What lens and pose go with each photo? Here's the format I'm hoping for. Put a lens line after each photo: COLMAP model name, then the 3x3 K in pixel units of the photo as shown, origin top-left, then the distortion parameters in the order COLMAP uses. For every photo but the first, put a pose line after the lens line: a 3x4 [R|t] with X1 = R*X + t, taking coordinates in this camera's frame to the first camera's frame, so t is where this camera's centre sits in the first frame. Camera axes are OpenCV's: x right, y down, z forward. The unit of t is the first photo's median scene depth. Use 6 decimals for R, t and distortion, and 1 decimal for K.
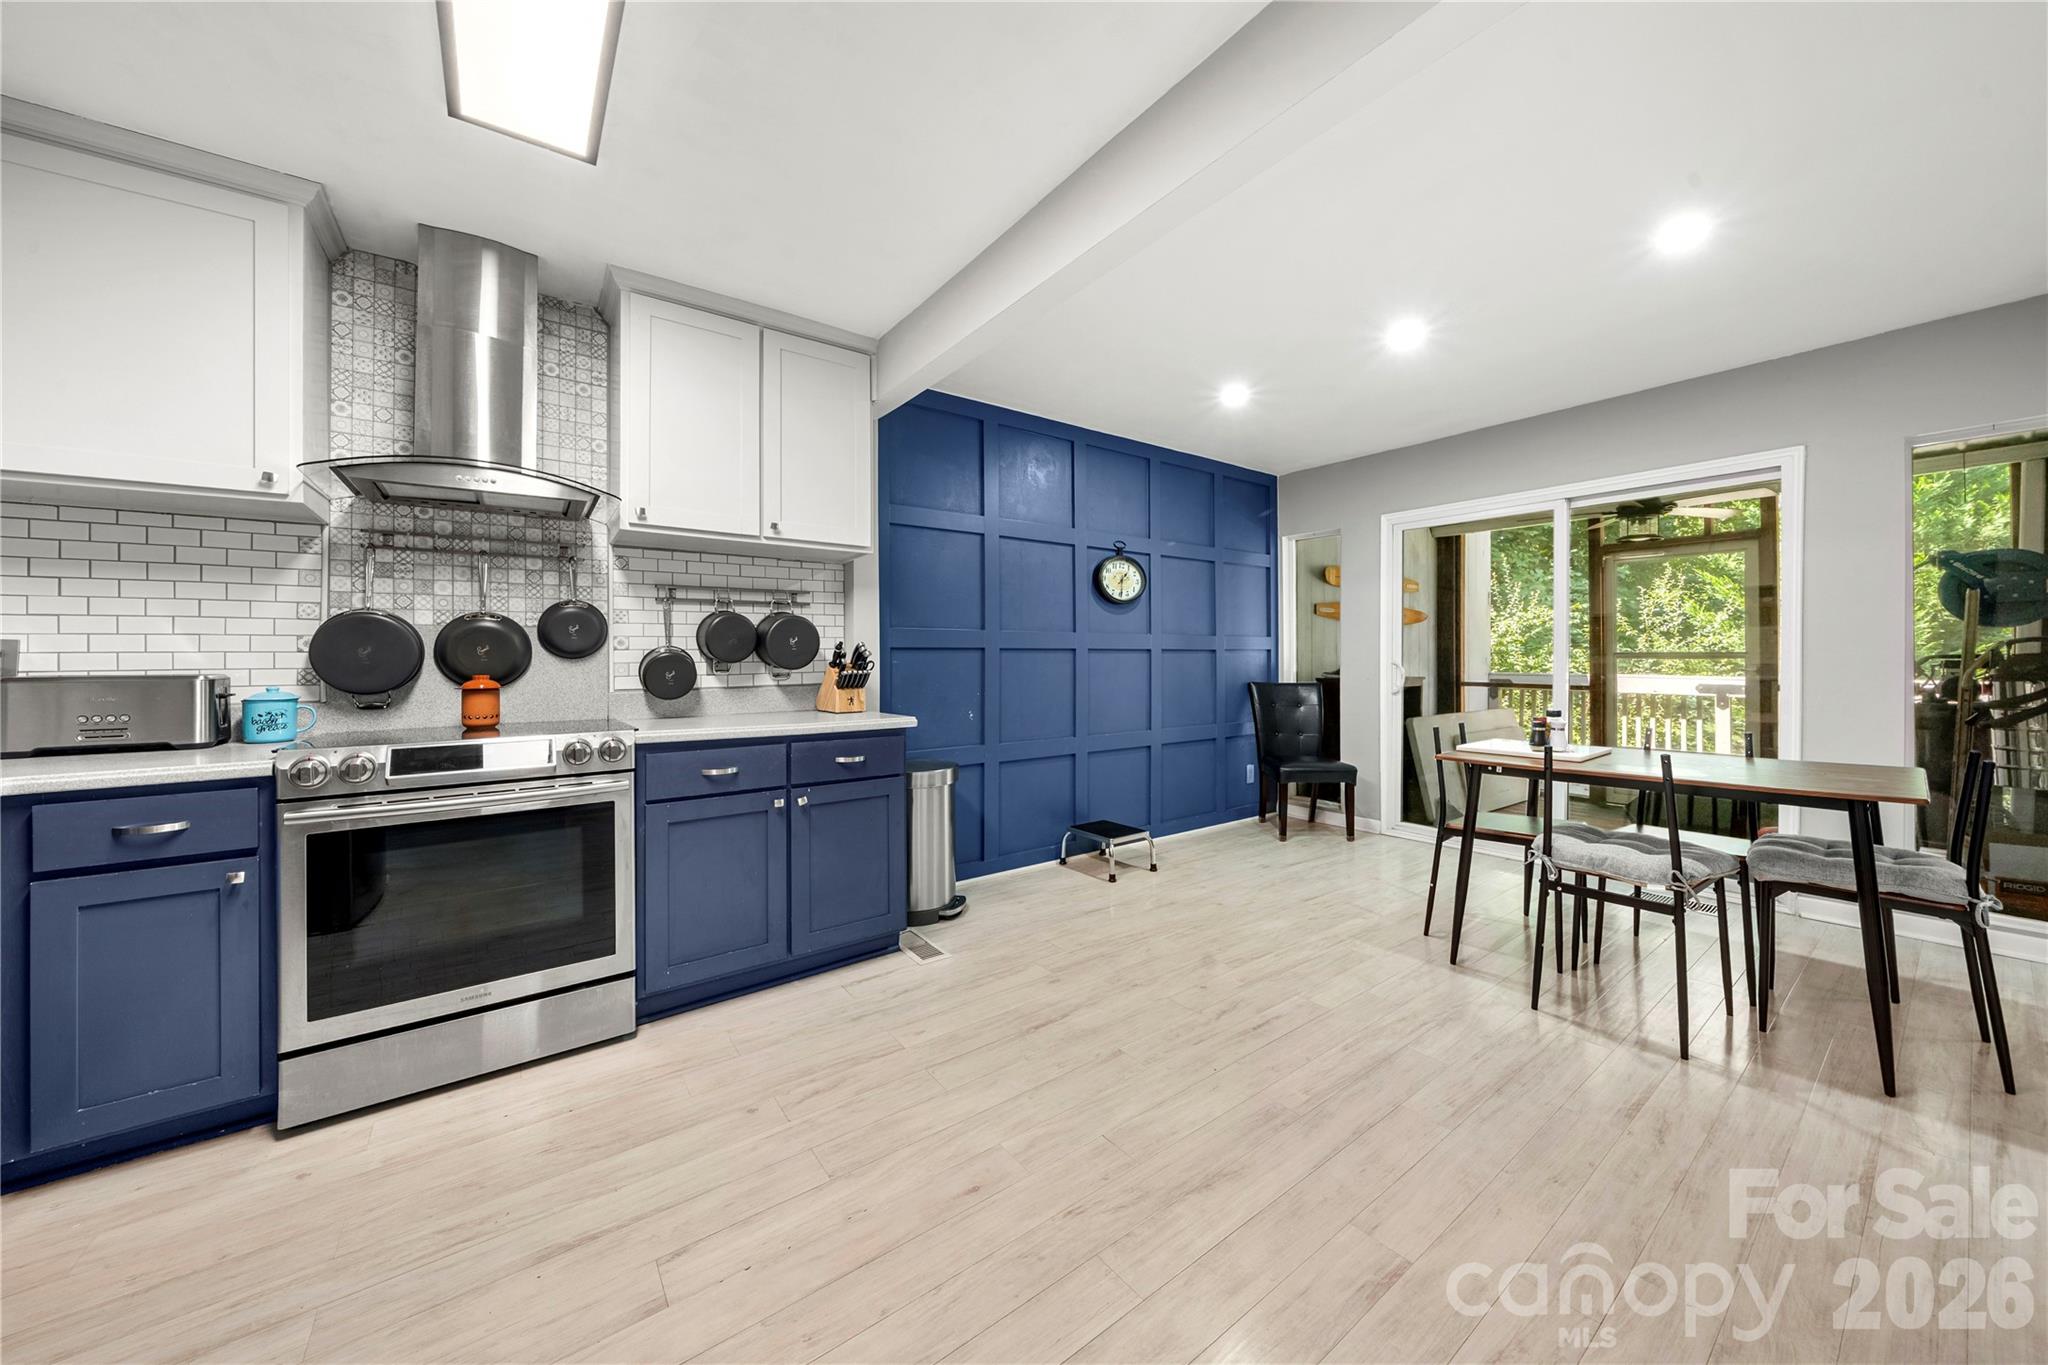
lens RADIAL K [[702.6, 0, 1031.7], [0, 702.6, 657.0], [0, 0, 1]] dist [-0.004286, -0.000222]
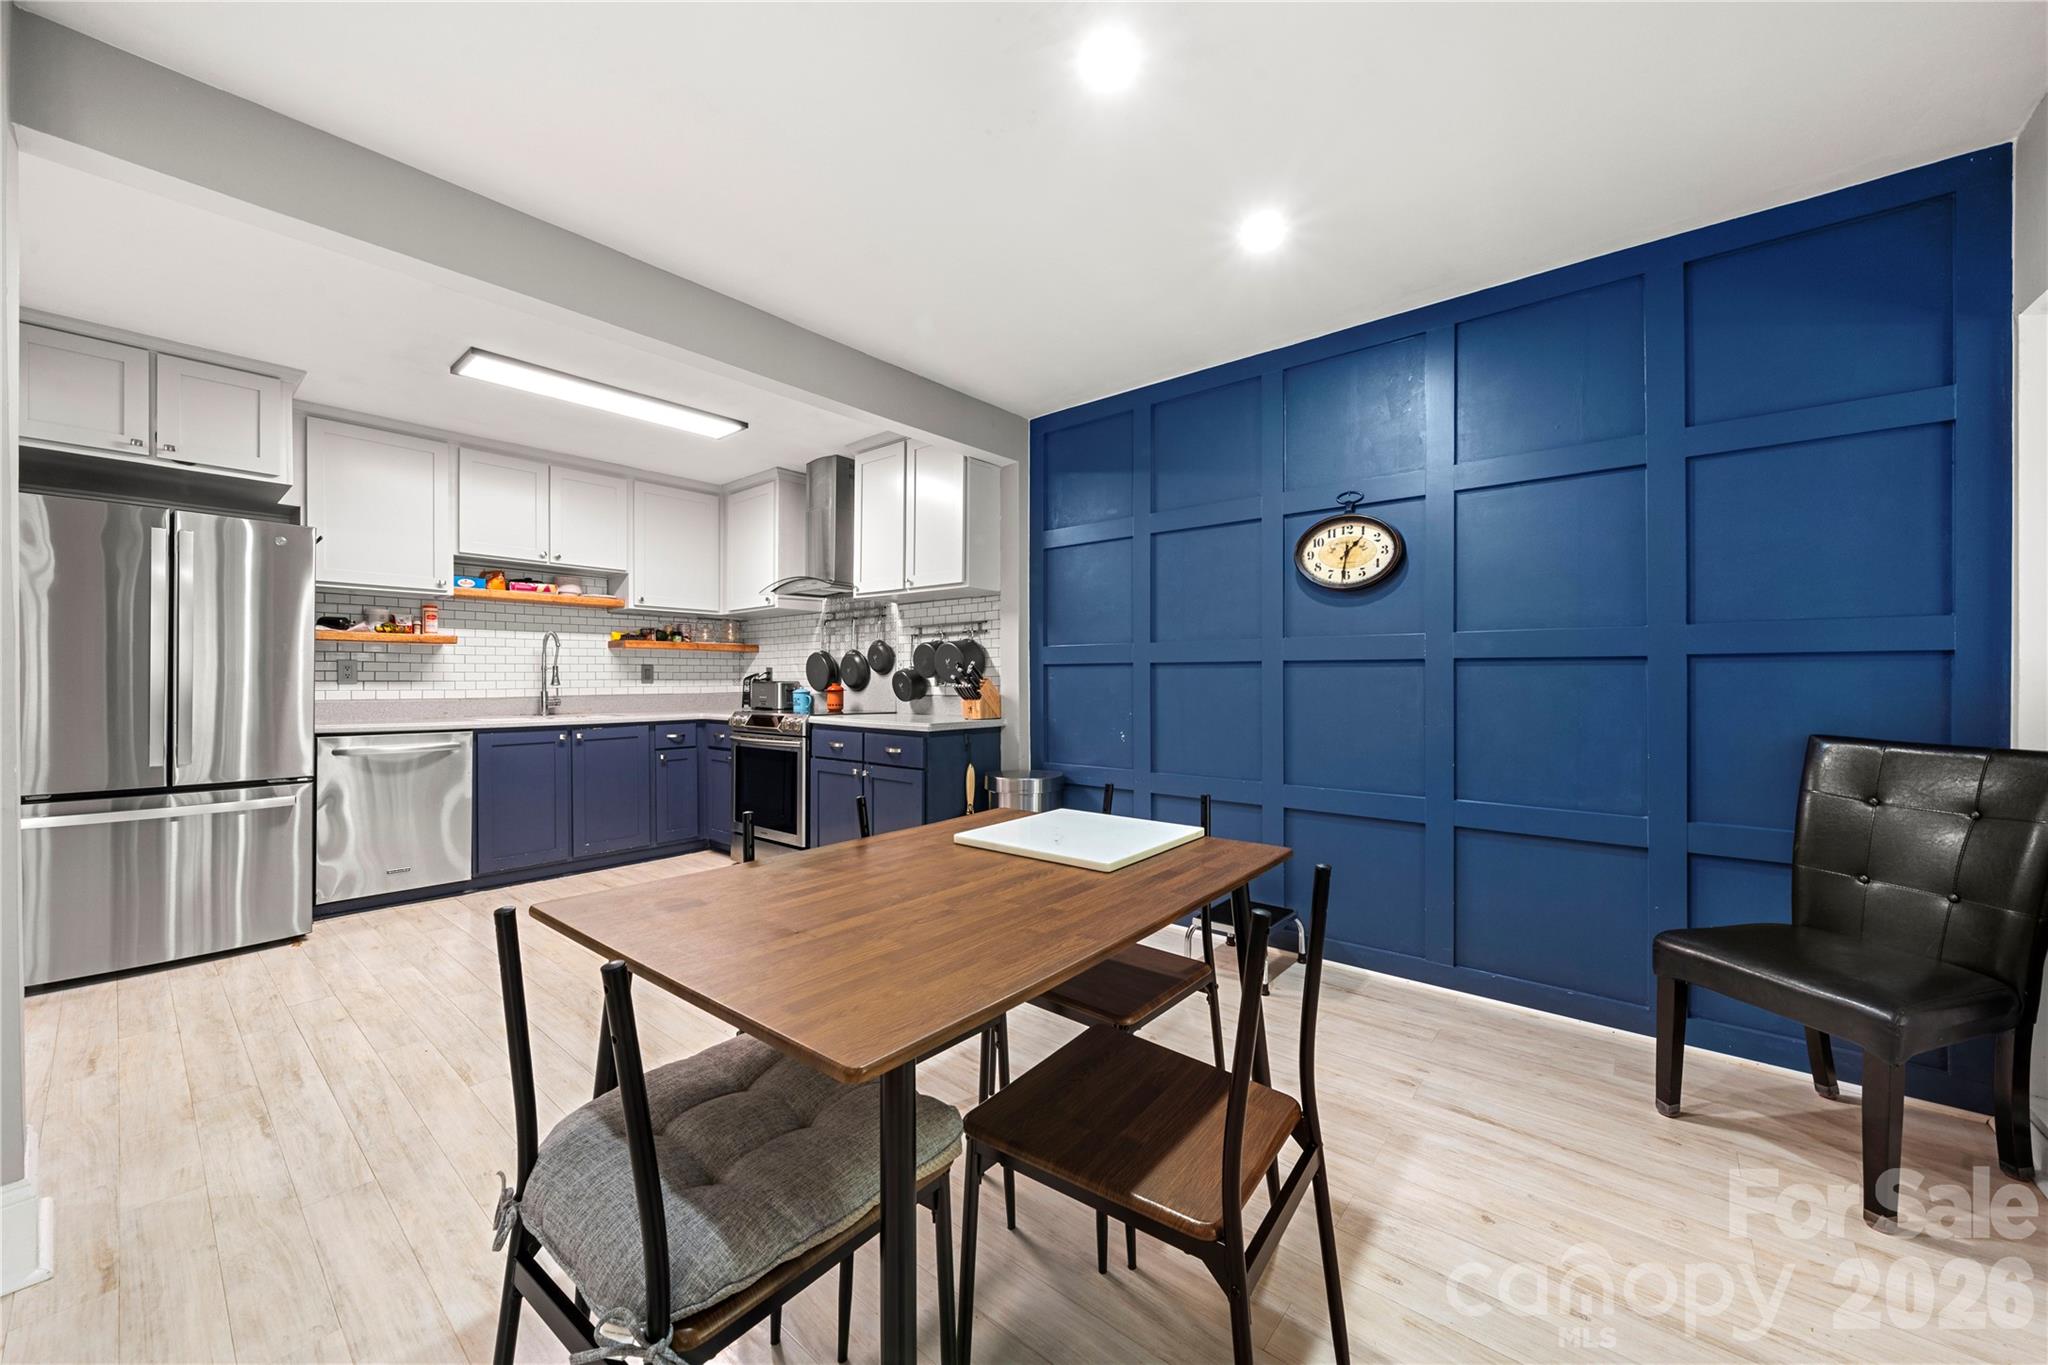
lens RADIAL K [[760.2, 0, 1019.0], [0, 760.2, 680.3], [0, 0, 1]] dist [-0.000824, -0.000323]
pose [[0.231120, 0.008448, -0.972889, 1.084658], [0.002546, 0.999954, 0.009288, -0.000181], [0.972922, -0.004624, 0.231088, 0.809233]]
